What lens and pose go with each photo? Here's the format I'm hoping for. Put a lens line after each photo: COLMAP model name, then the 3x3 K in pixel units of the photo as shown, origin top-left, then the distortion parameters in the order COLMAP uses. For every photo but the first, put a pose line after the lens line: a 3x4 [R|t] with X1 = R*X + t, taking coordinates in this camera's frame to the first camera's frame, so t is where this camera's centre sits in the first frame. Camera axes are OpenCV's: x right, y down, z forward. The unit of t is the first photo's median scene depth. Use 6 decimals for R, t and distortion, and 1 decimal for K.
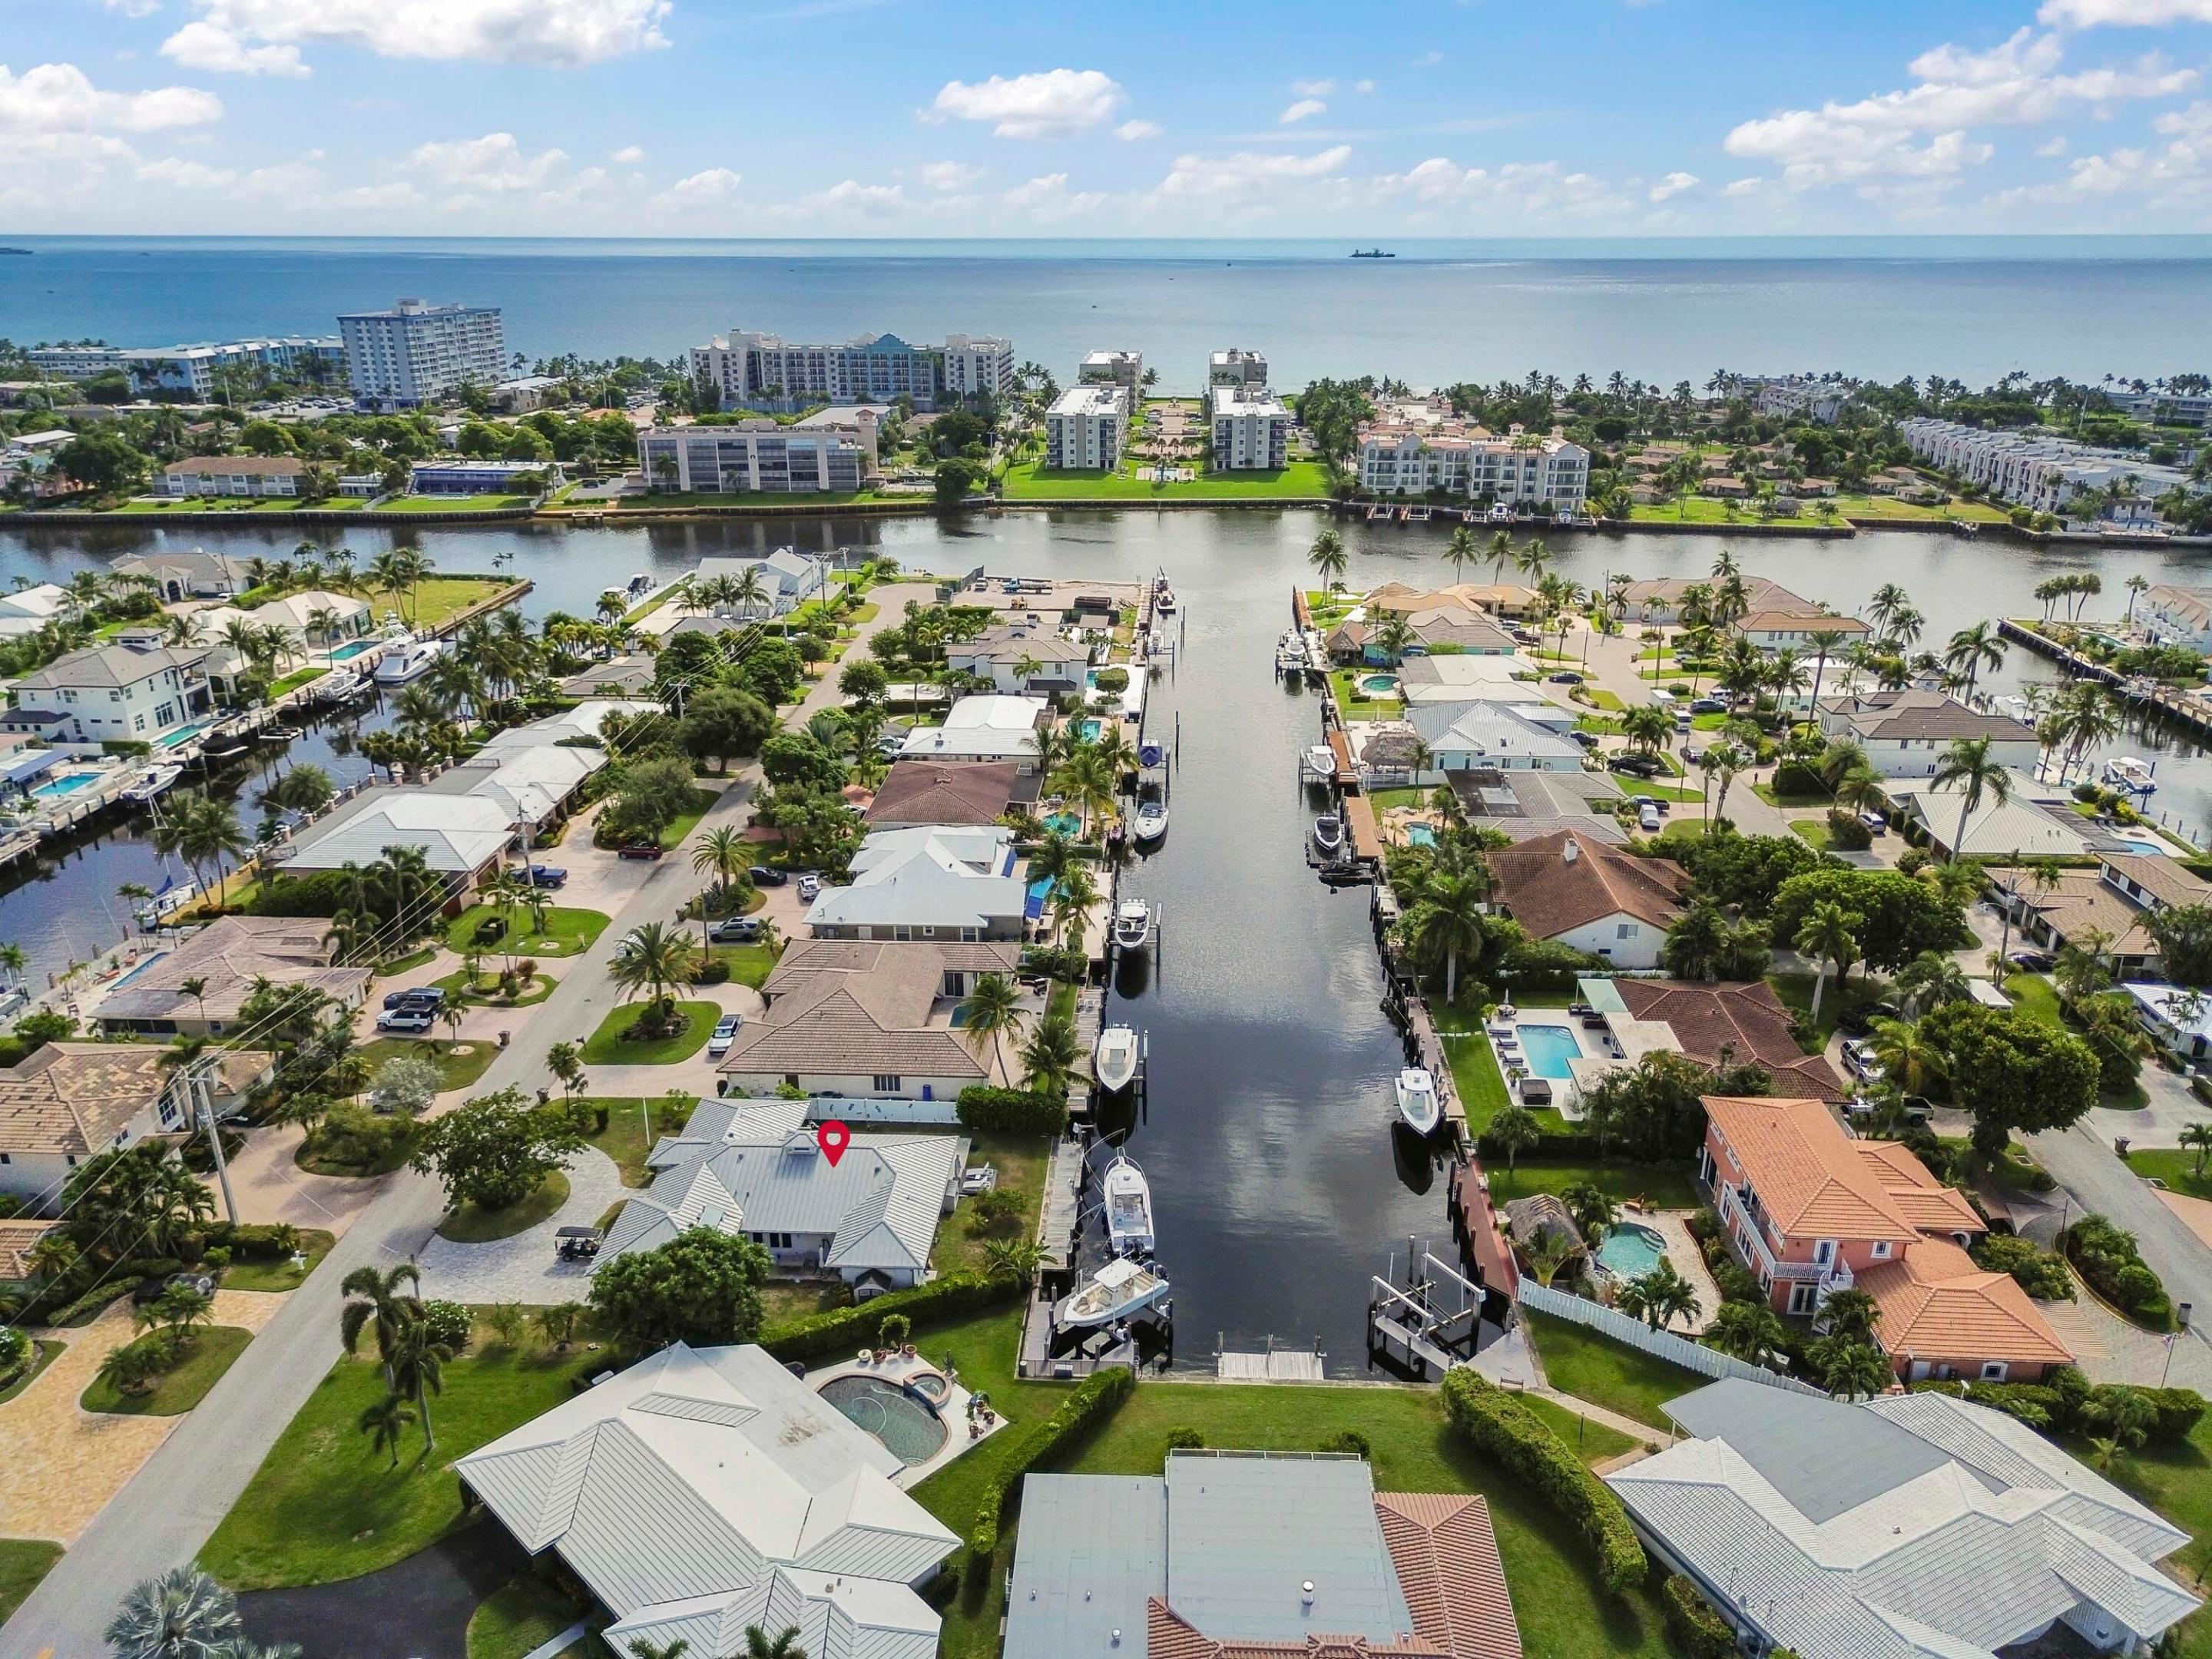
lens RADIAL K [[1561.5, 0, 1114.6], [0, 1561.5, 847.5], [0, 0, 1]] dist [0.063039, -0.057971]
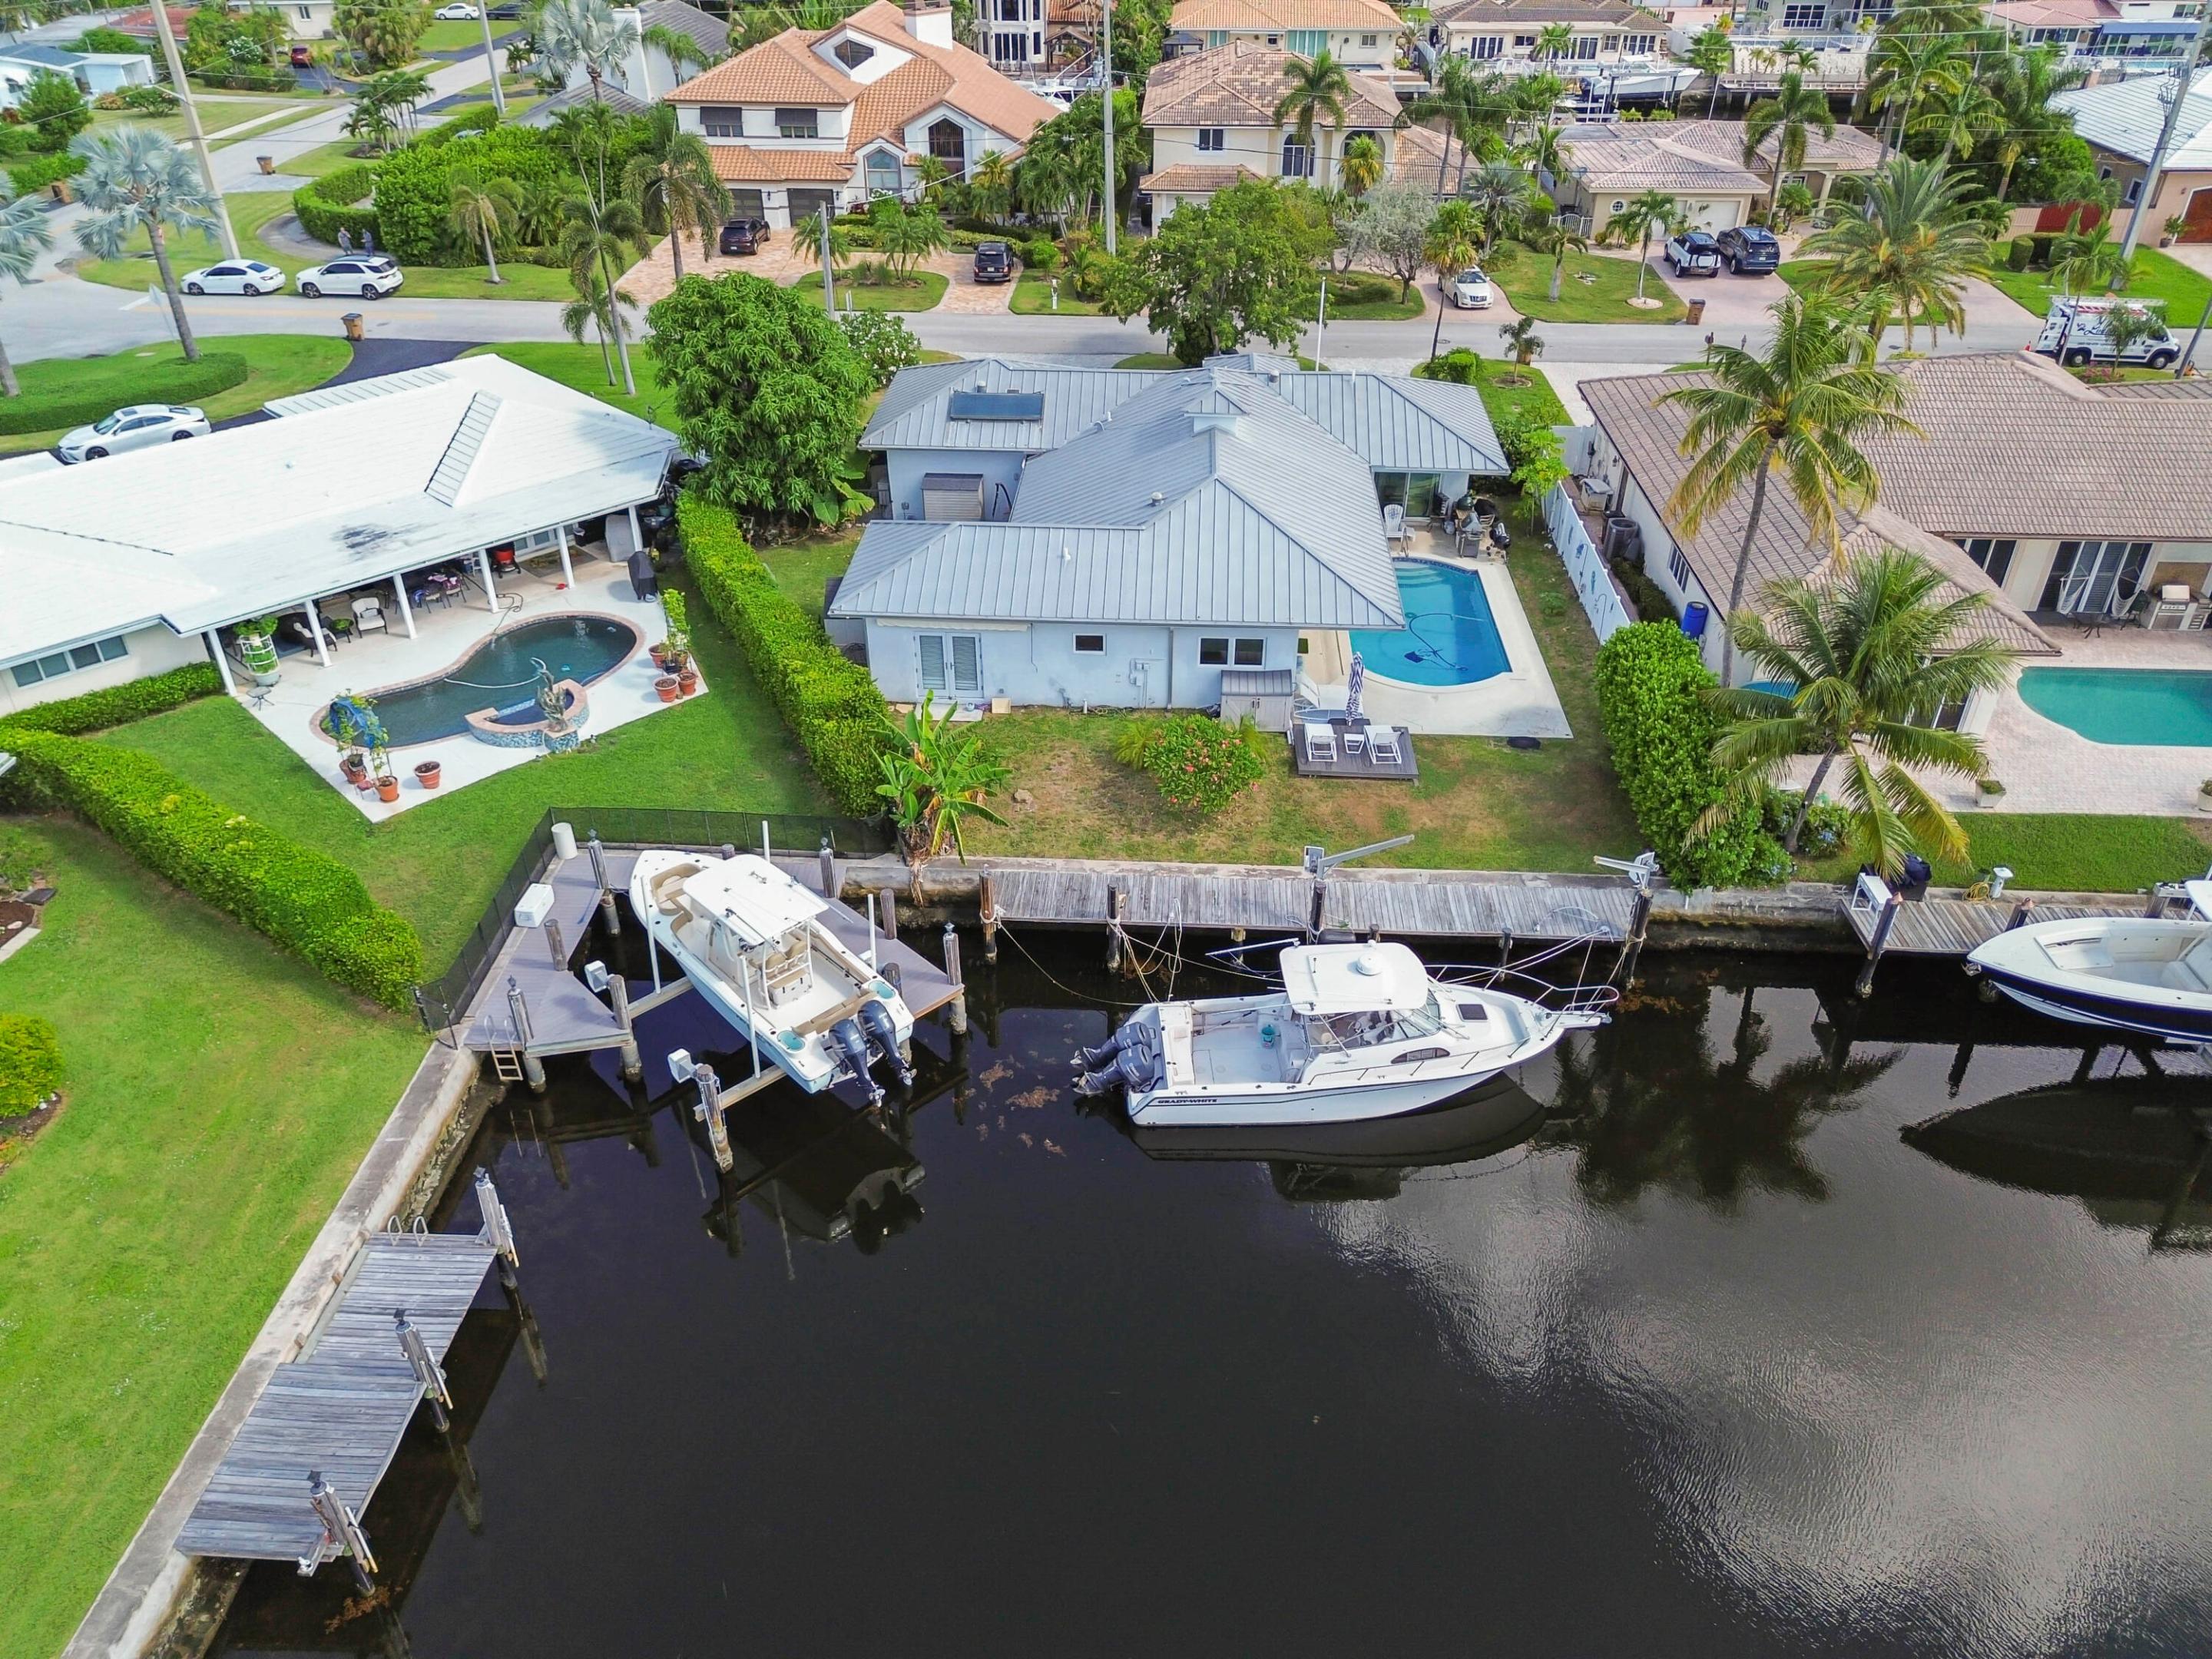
lens RADIAL K [[1561.5, 0, 1114.6], [0, 1561.5, 847.5], [0, 0, 1]] dist [0.063039, -0.057971]
pose [[0.000966, 0.556710, -0.830706, 0.113243], [-0.369207, 0.772213, 0.517081, 0.030354], [0.929347, 0.306203, 0.206287, 0.434930]]
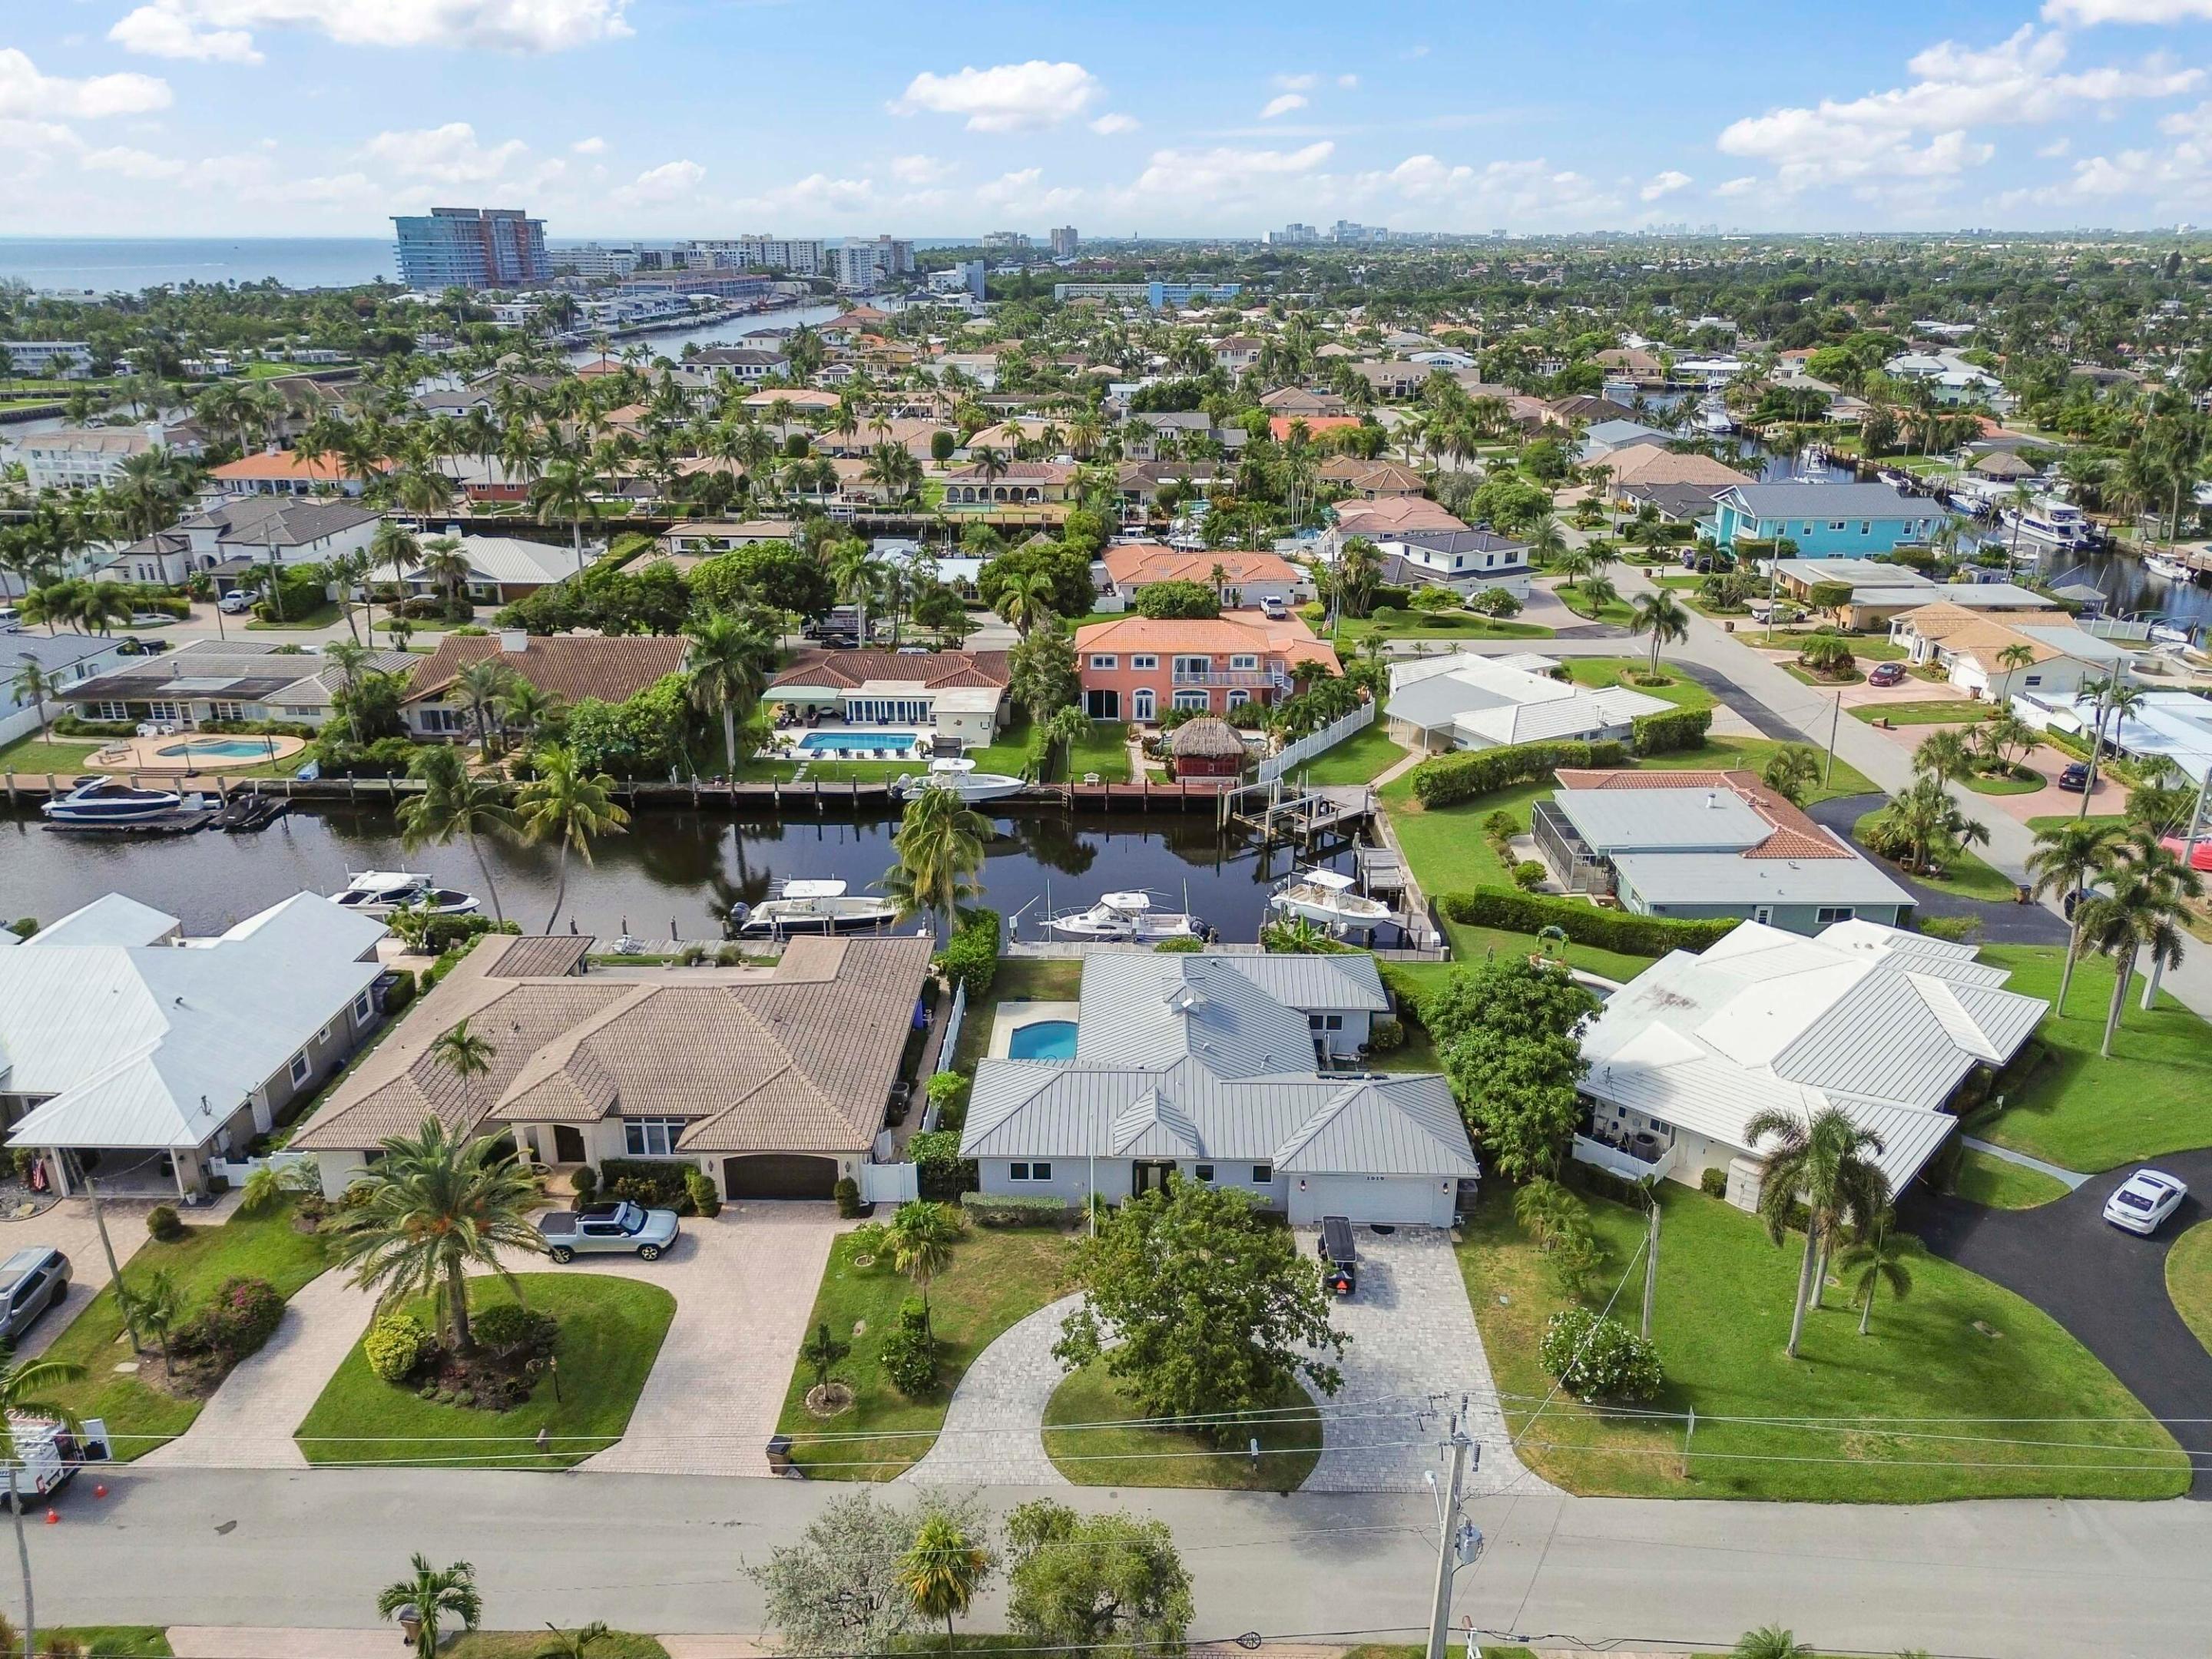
lens RADIAL K [[1572.1, 0, 1114.6], [0, 1572.1, 845.3], [0, 0, 1]] dist [0.069645, -0.073196]
pose [[-0.028880, -0.360921, 0.932149, -0.385468], [0.362906, 0.865122, 0.346212, -0.056105], [-0.931378, 0.348282, 0.105996, 0.441703]]
